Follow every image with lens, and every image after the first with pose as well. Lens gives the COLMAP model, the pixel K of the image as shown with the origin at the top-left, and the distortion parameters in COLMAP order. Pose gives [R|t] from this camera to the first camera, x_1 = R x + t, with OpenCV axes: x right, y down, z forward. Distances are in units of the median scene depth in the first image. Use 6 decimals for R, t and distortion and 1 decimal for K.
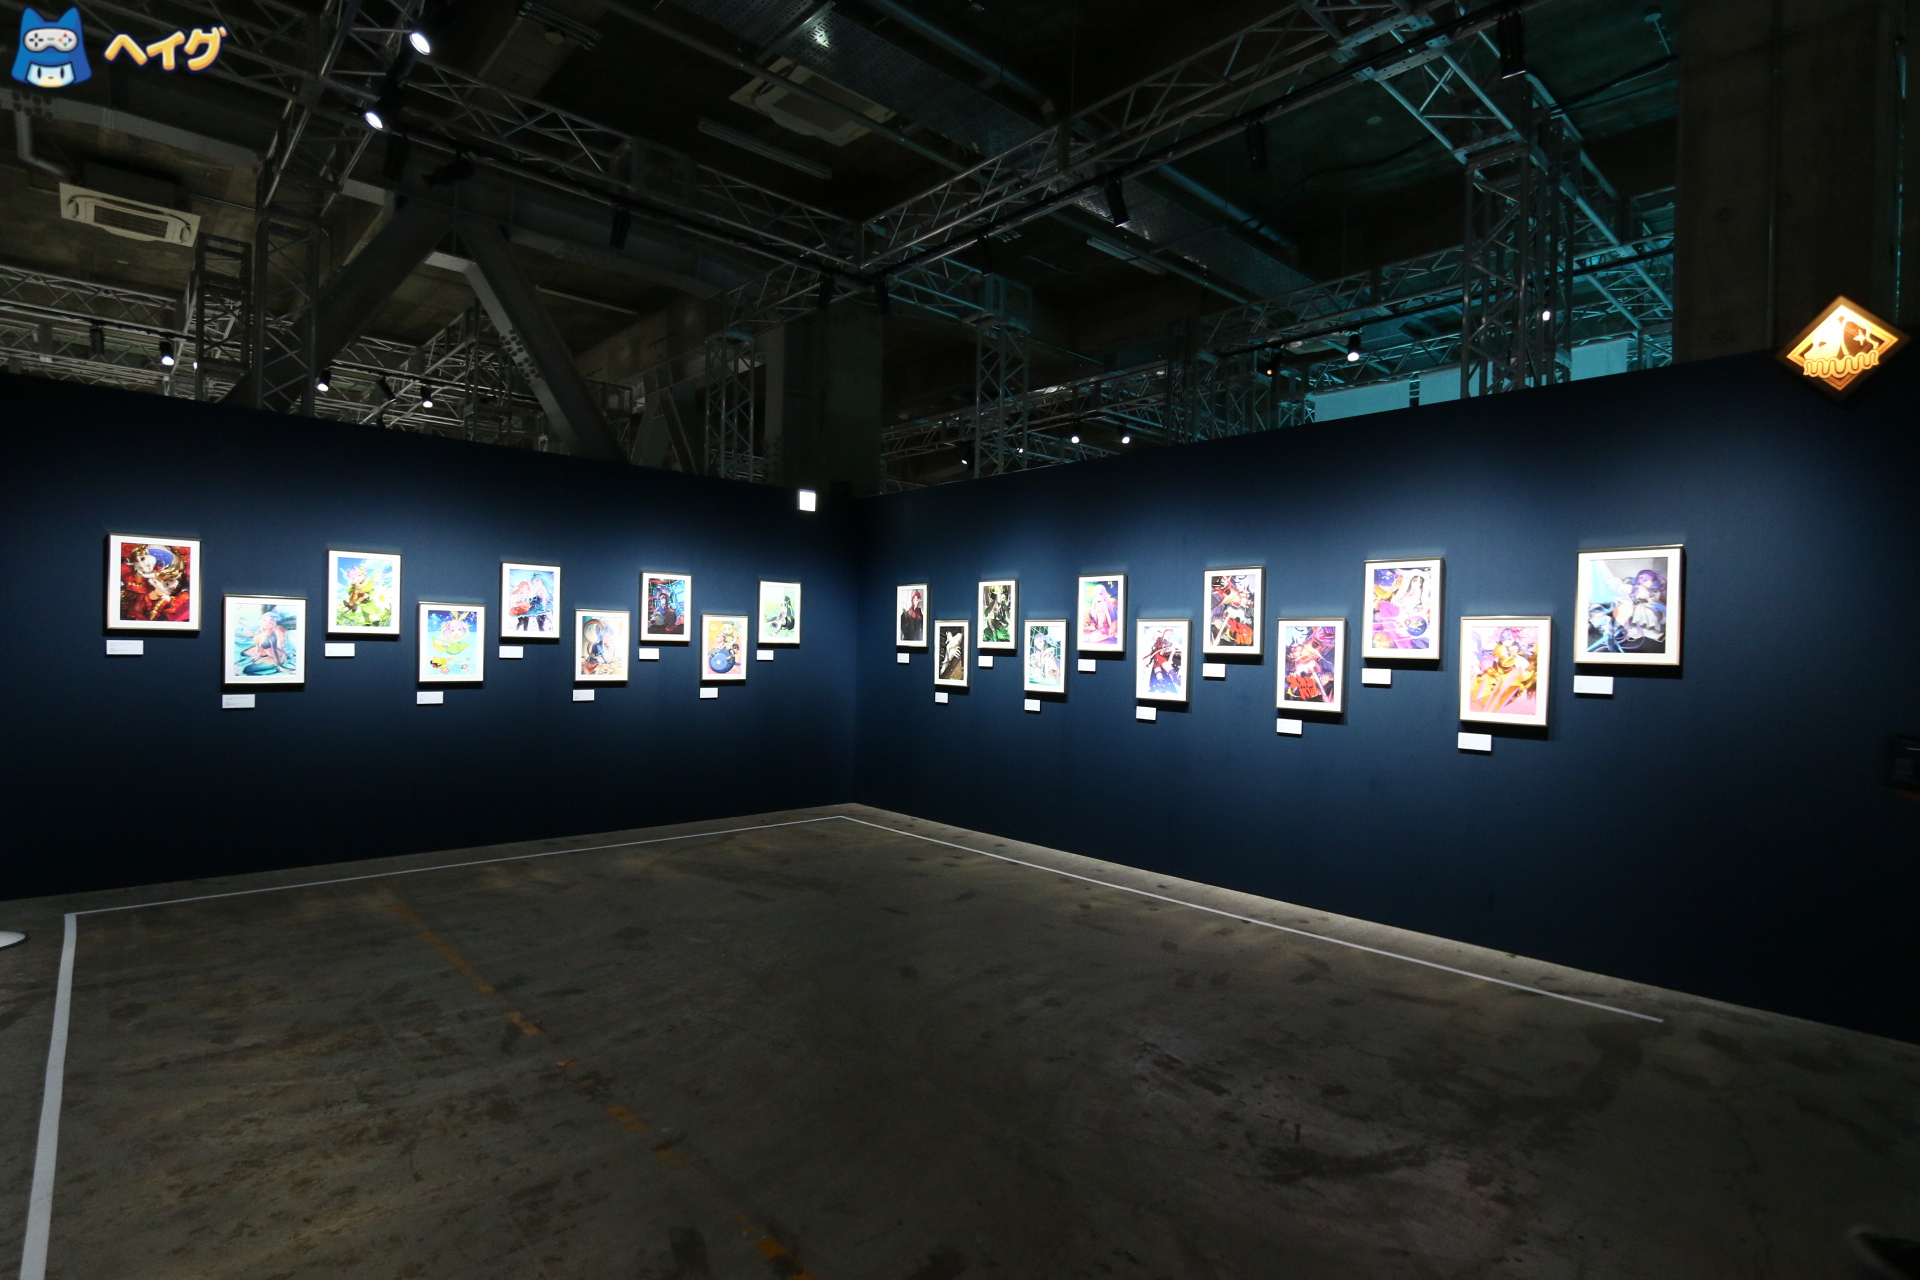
lens RADIAL K [[959.2, 0, 960.0], [0, 959.2, 640.0], [0, 0, 1]] dist [-0.012913, 0.000476]
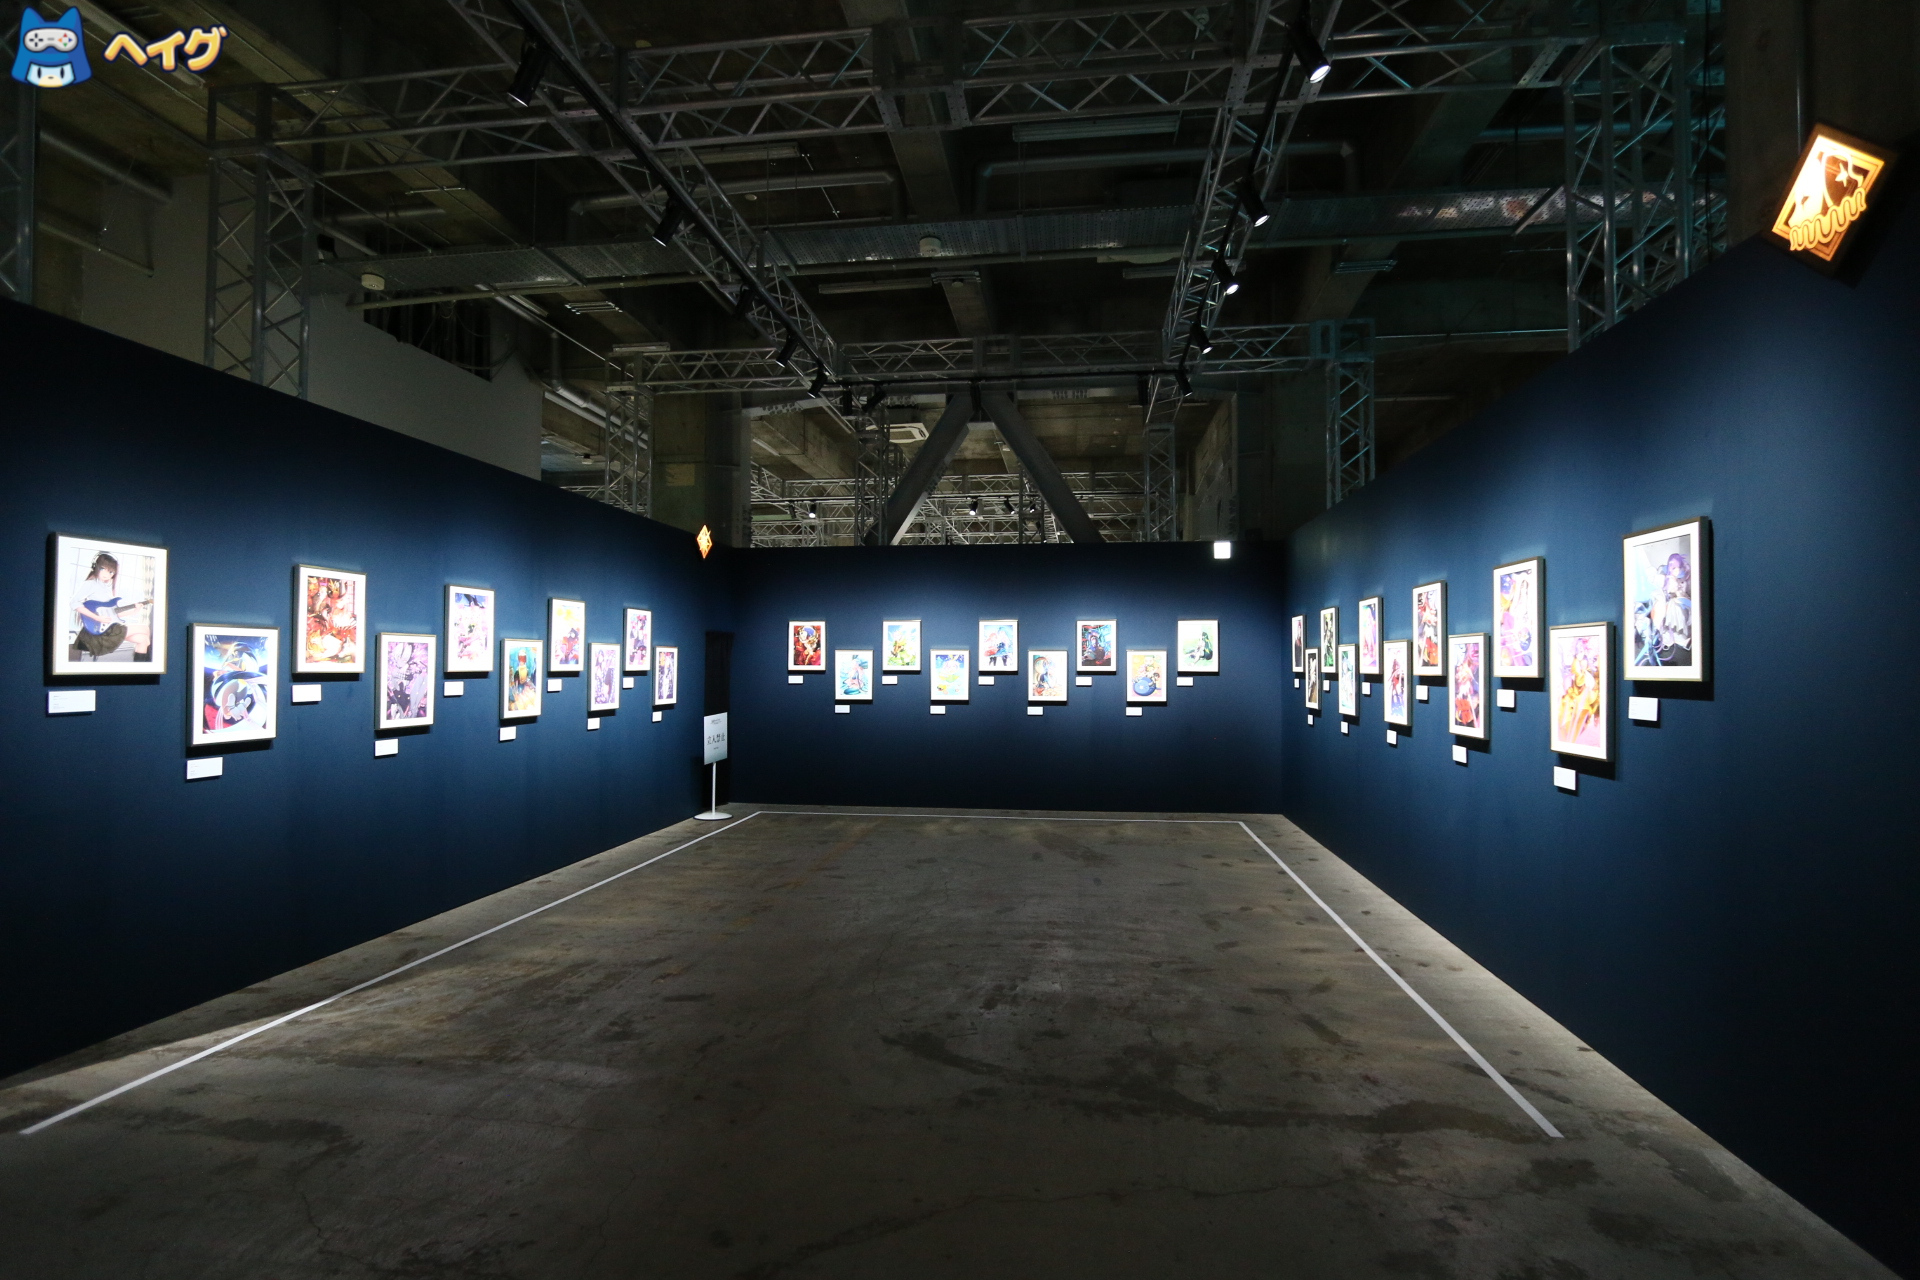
lens RADIAL K [[867.8, 0, 960.0], [0, 867.8, 640.0], [0, 0, 1]] dist [-0.013976, 0.000111]
pose [[0.644899, -0.044406, -0.762976, 0.764878], [0.016079, 0.998878, -0.044545, 0.012723], [0.764098, 0.016459, 0.644890, 0.125818]]
